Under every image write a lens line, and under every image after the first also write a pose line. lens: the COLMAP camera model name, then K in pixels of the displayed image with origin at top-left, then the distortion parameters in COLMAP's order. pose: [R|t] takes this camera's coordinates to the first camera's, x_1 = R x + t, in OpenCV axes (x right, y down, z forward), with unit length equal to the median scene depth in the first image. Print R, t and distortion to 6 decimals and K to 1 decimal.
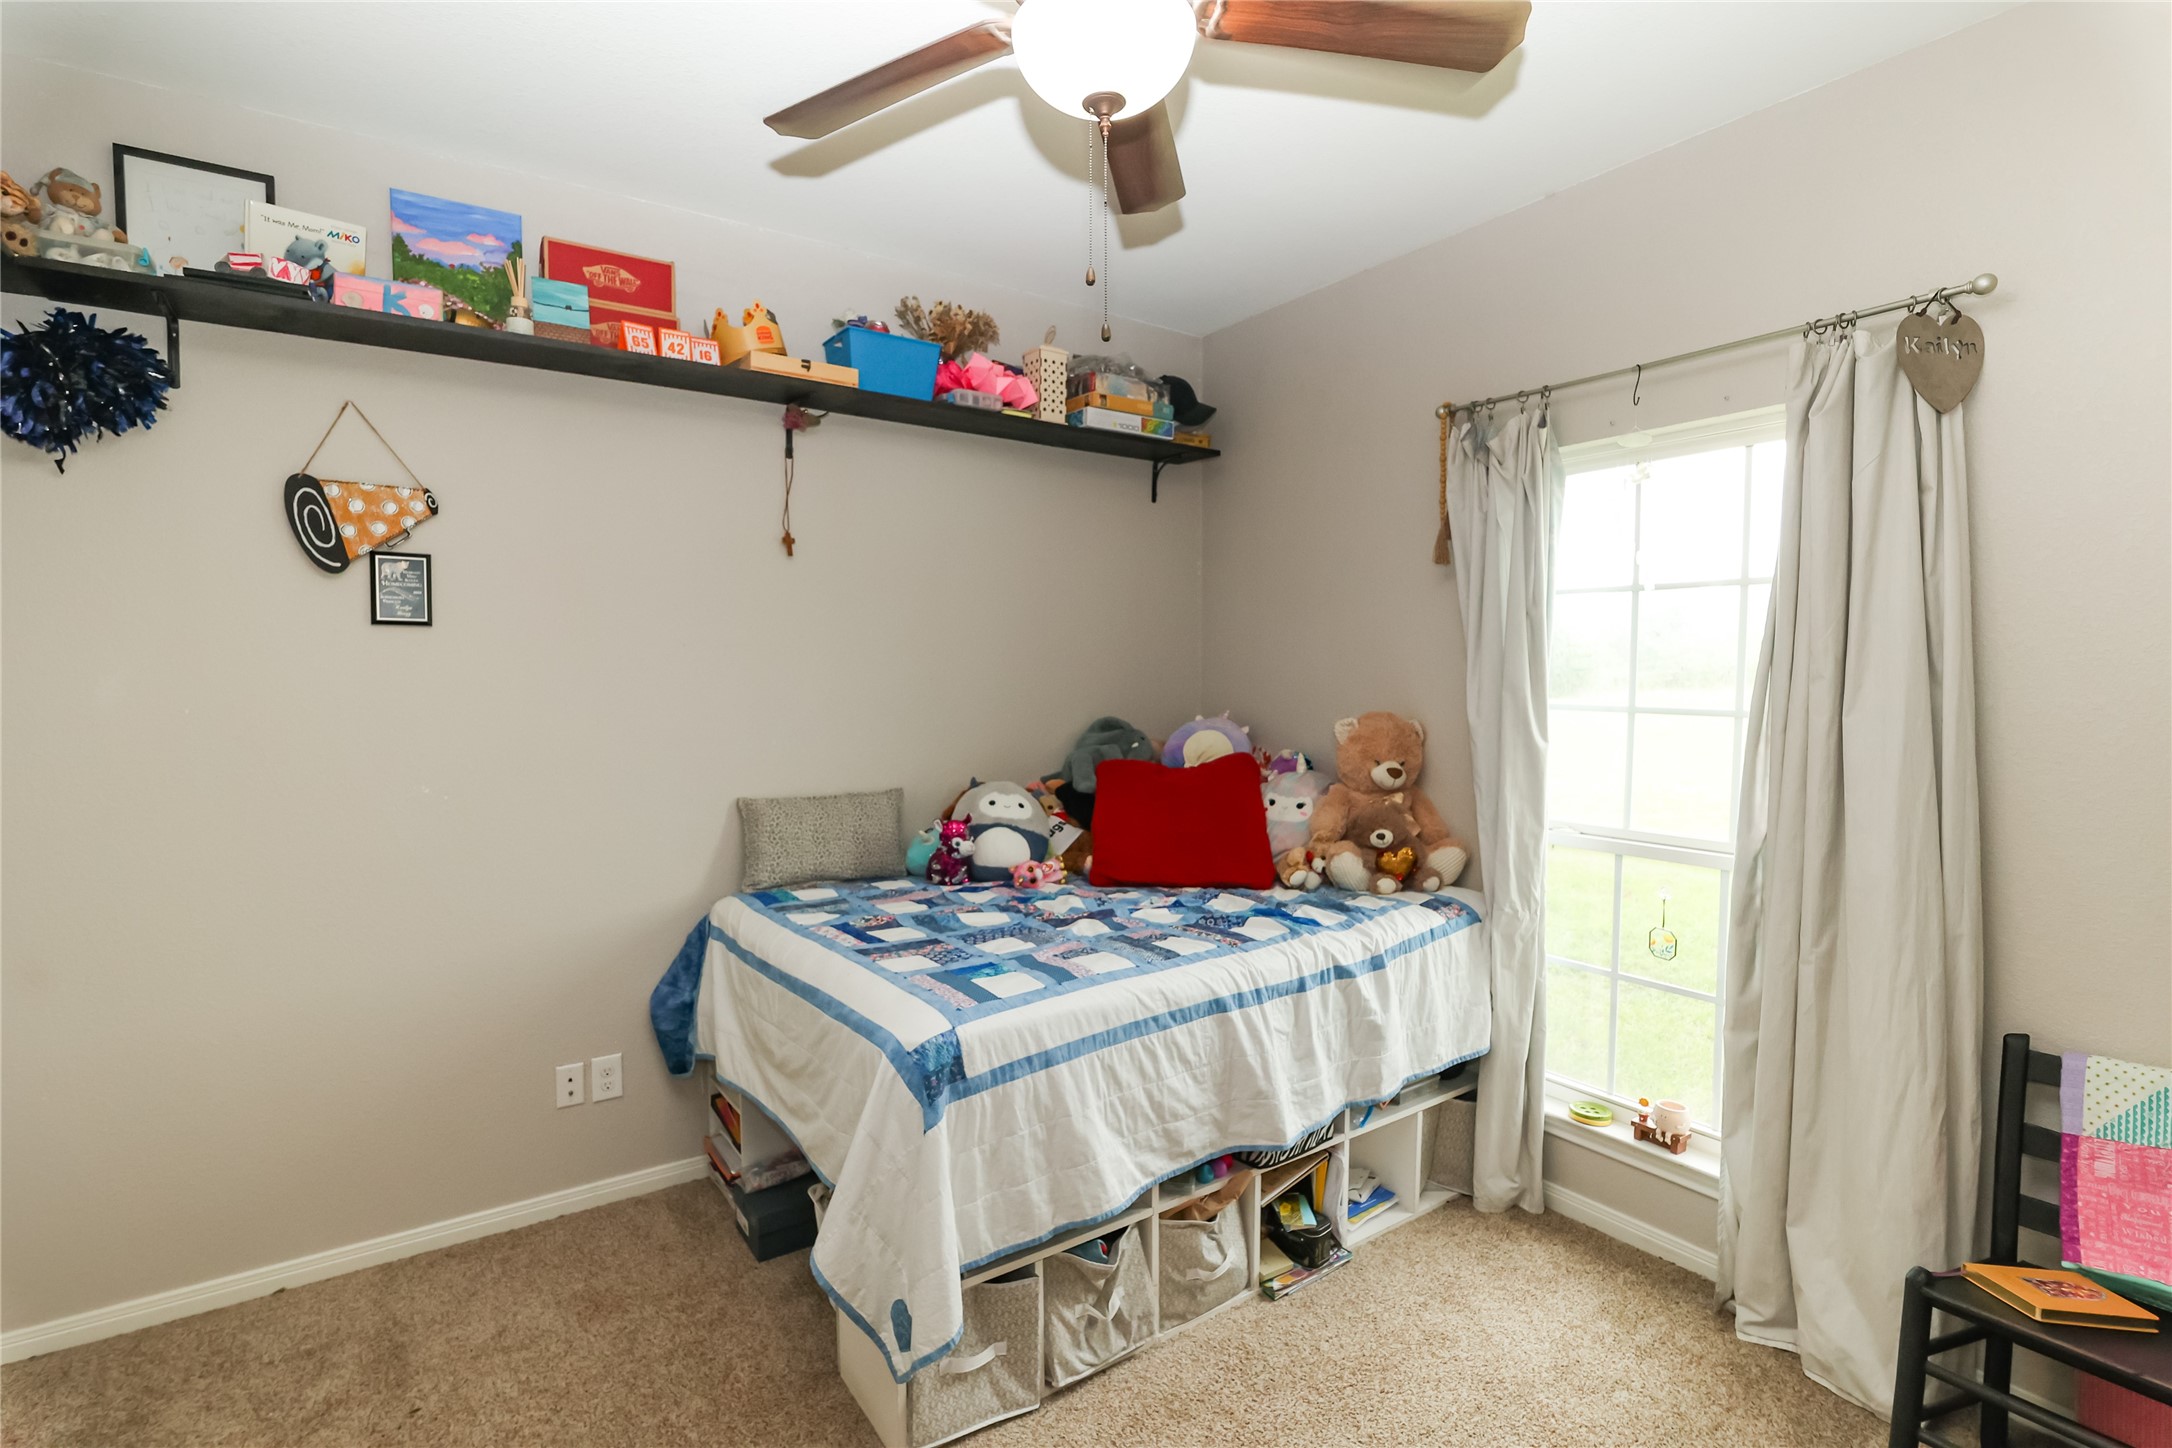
lens RADIAL K [[1013.1, 0, 1078.4], [0, 1013.1, 725.3], [0, 0, 1]] dist [-0.012957, -0.000941]
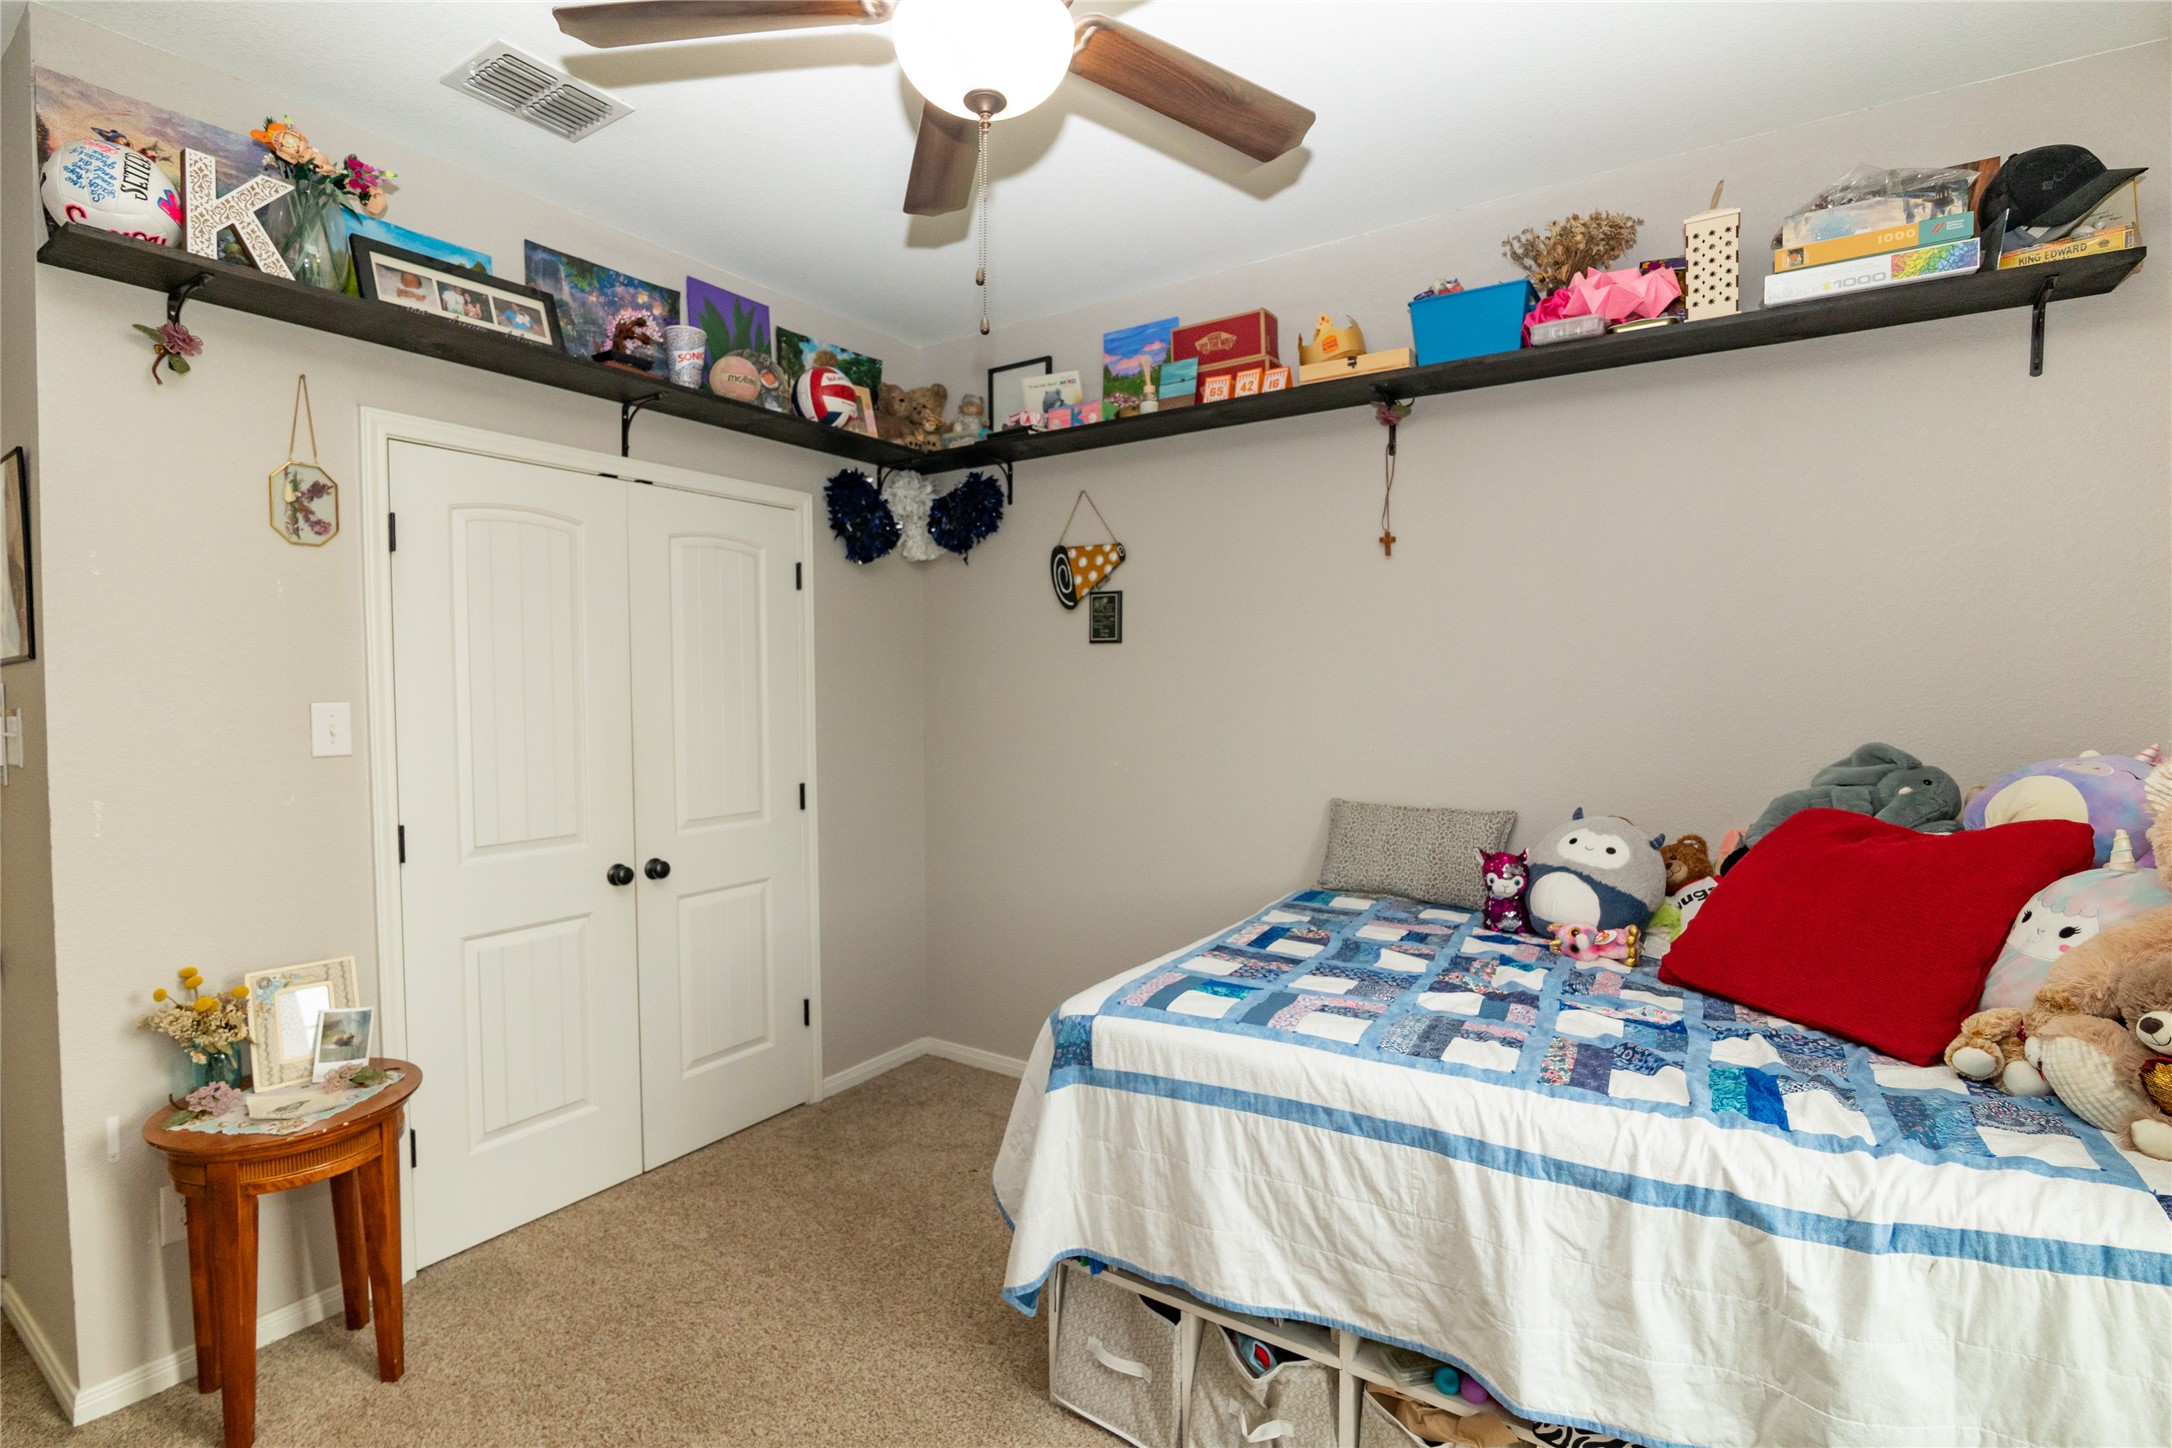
lens RADIAL K [[1013.1, 0, 1082.0], [0, 1013.1, 721.4], [0, 0, 1]] dist [-0.012957, -0.000941]
pose [[0.364833, 0.031383, -0.930544, 0.654071], [-0.050496, 0.998628, 0.013882, -0.009290], [0.929703, 0.041924, 0.365917, 0.479832]]
